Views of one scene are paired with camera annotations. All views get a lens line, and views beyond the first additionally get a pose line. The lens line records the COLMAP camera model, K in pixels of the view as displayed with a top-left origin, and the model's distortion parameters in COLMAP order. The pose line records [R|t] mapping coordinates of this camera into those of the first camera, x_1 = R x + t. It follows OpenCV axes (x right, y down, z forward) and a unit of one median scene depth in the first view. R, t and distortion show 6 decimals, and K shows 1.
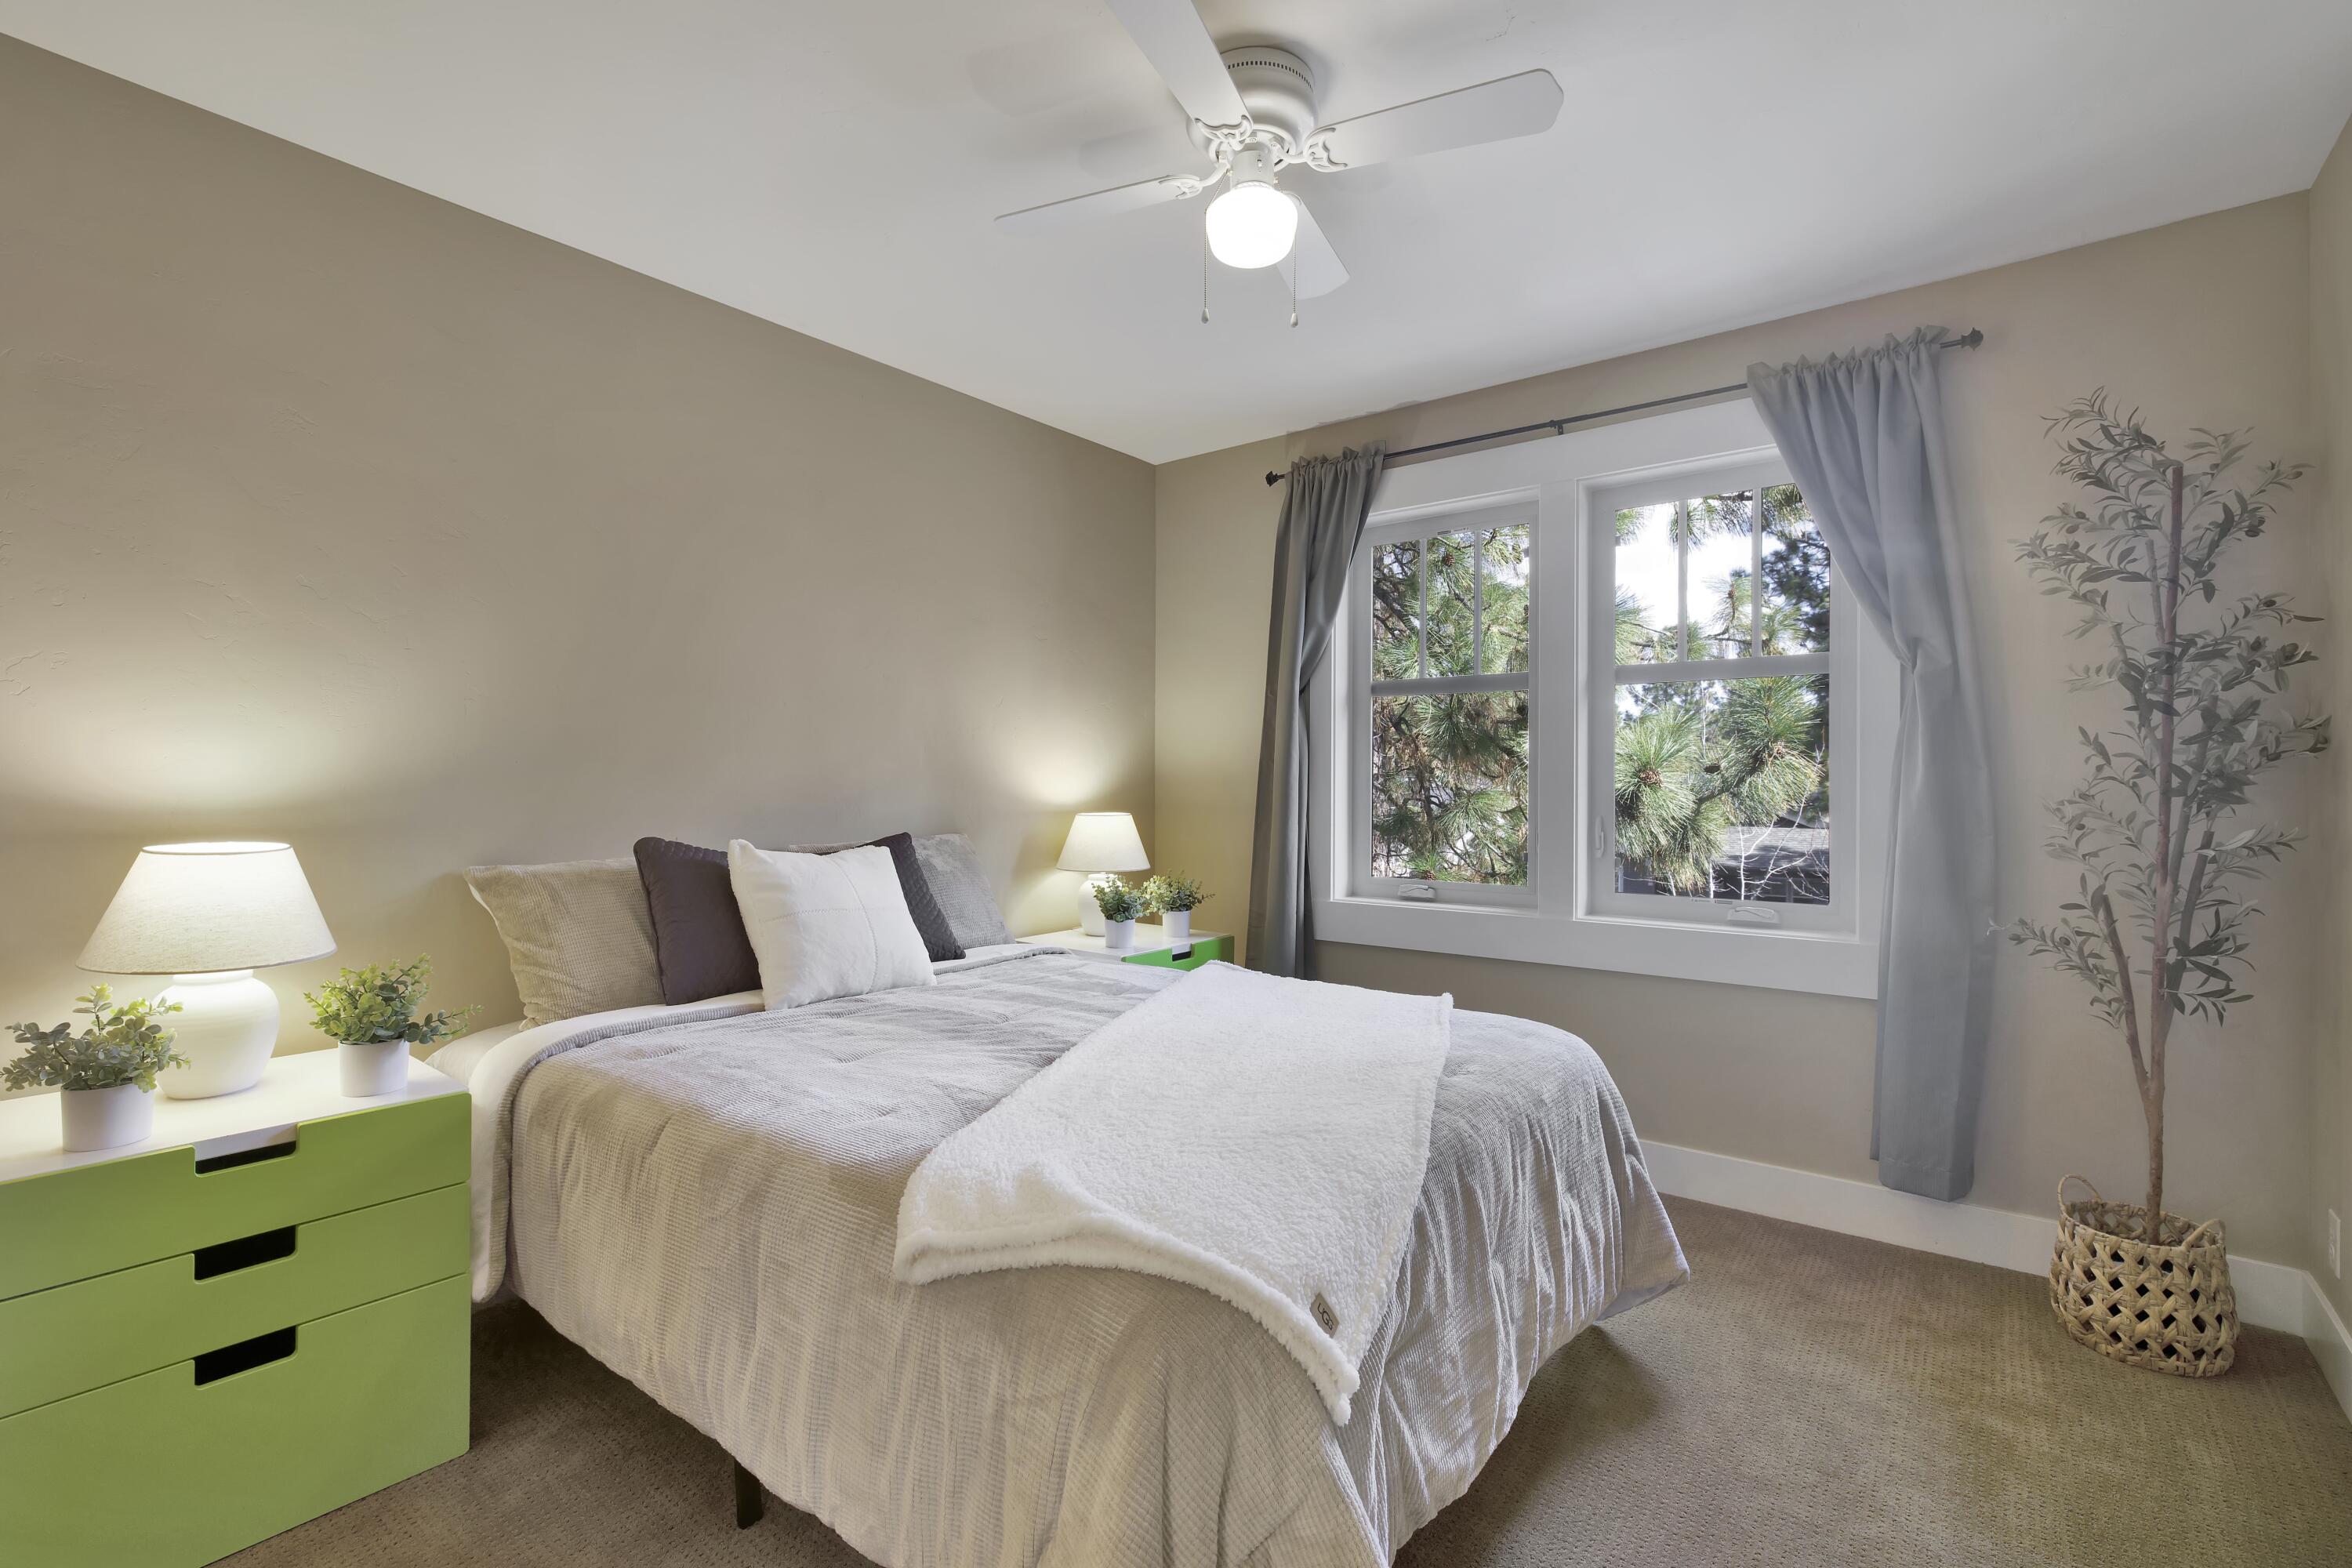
lens RADIAL K [[1029.7, 0, 1176.0], [0, 1029.7, 784.0], [0, 0, 1]] dist [0.001974, 0.000368]
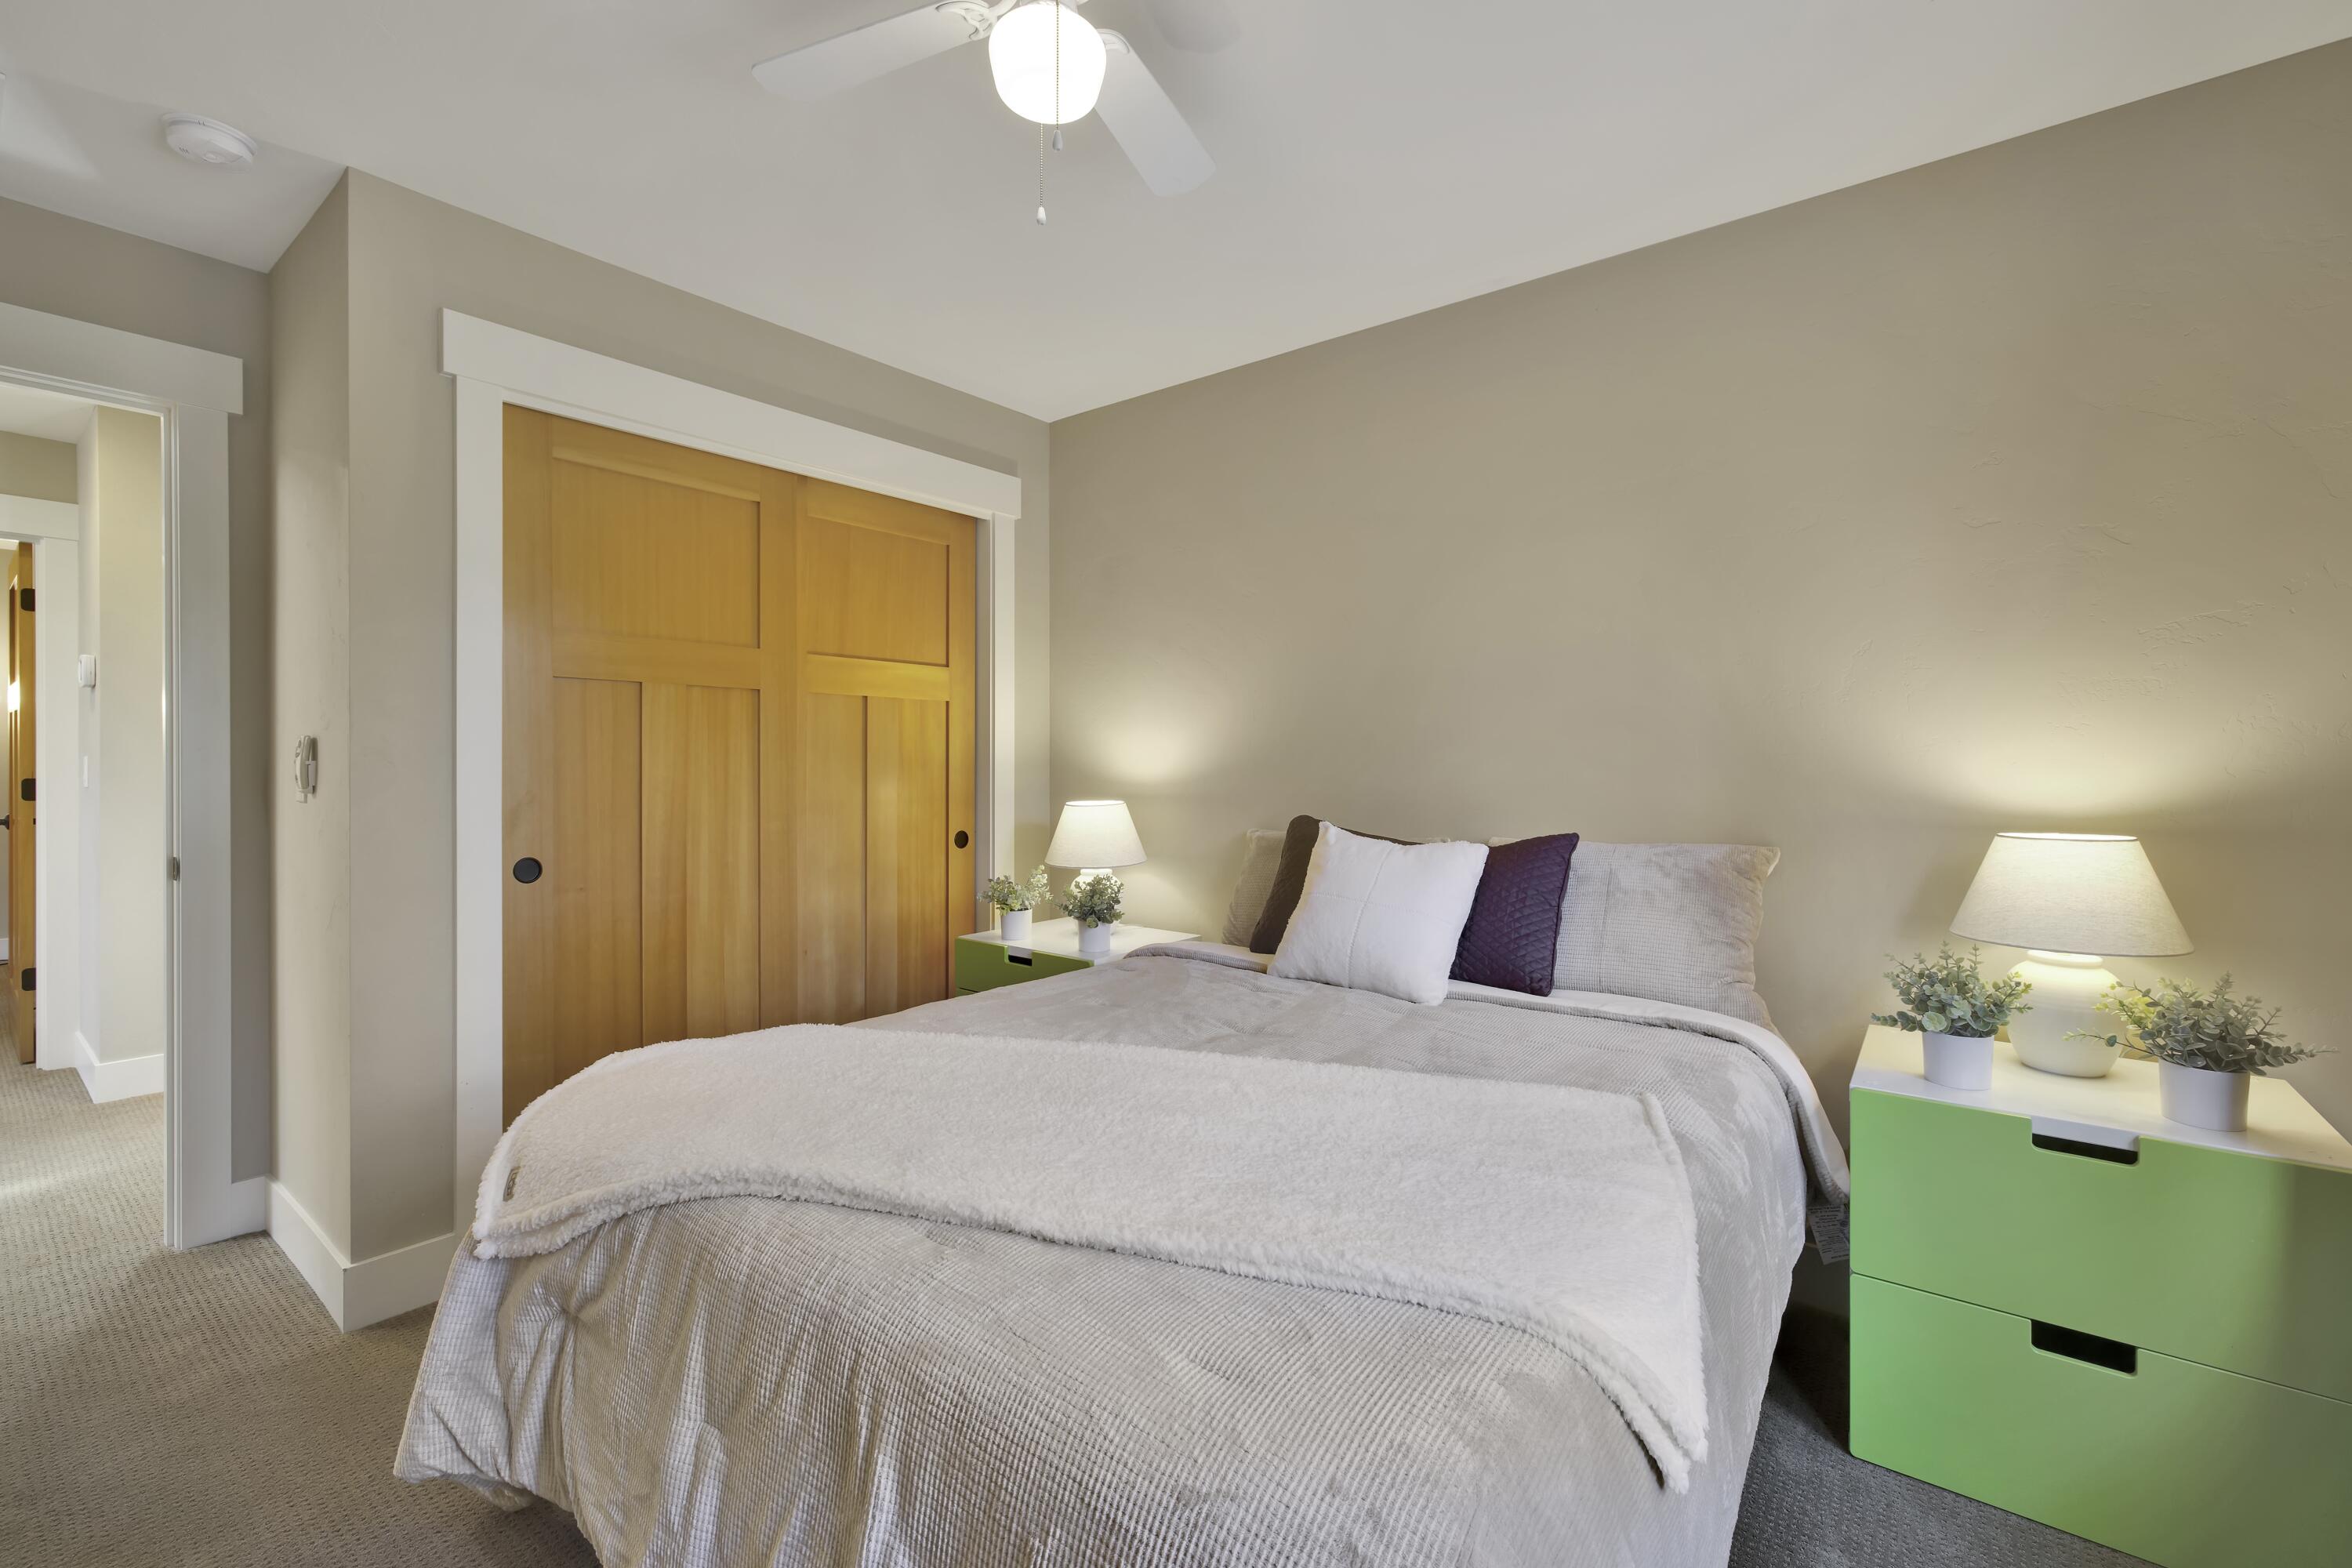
lens RADIAL K [[1029.7, 0, 1176.0], [0, 1029.7, 784.0], [0, 0, 1]] dist [0.001974, 0.000368]
pose [[-0.018784, 0.012322, -0.999748, 0.977628], [-0.004192, 0.999914, 0.012403, -0.001170], [0.999815, 0.004424, -0.018731, 1.235754]]
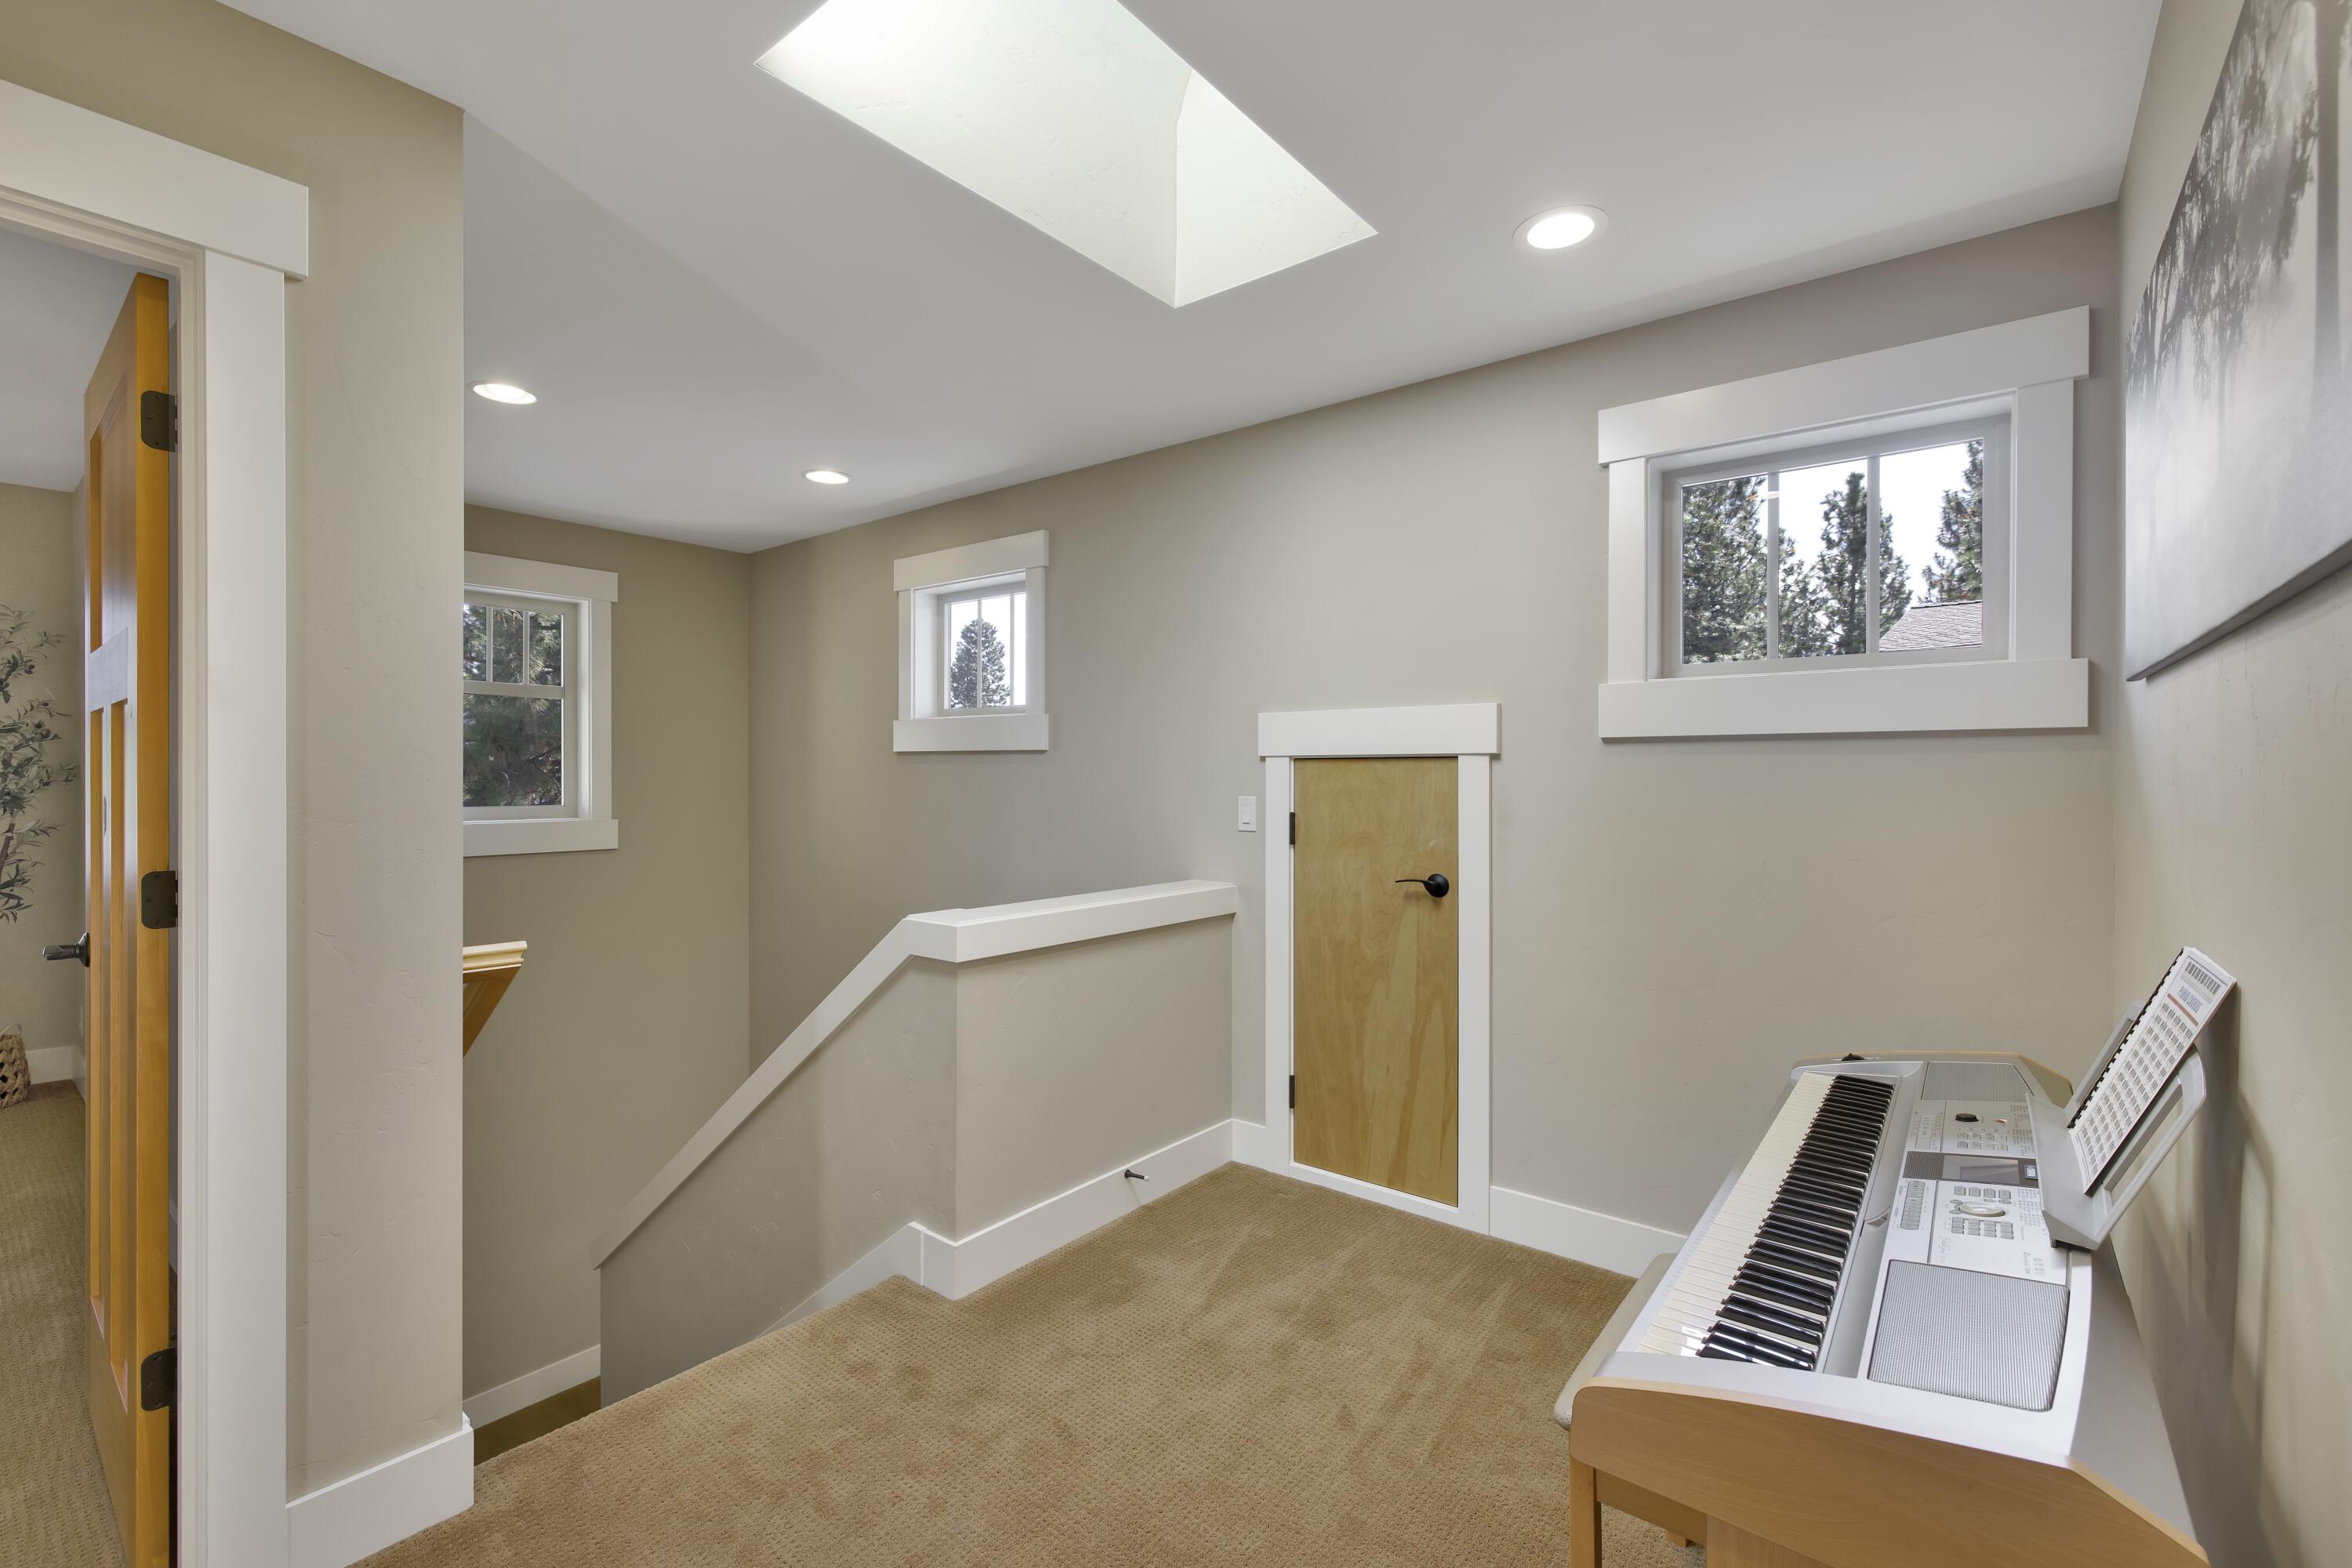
lens RADIAL K [[1029.7, 0, 1176.0], [0, 1029.7, 784.0], [0, 0, 1]] dist [0.001974, 0.000368]
pose [[0.009851, -0.011242, 0.999888, -0.868626], [0.001181, 0.999936, 0.011231, -0.044917], [-0.999951, 0.001070, 0.009864, -1.152875]]
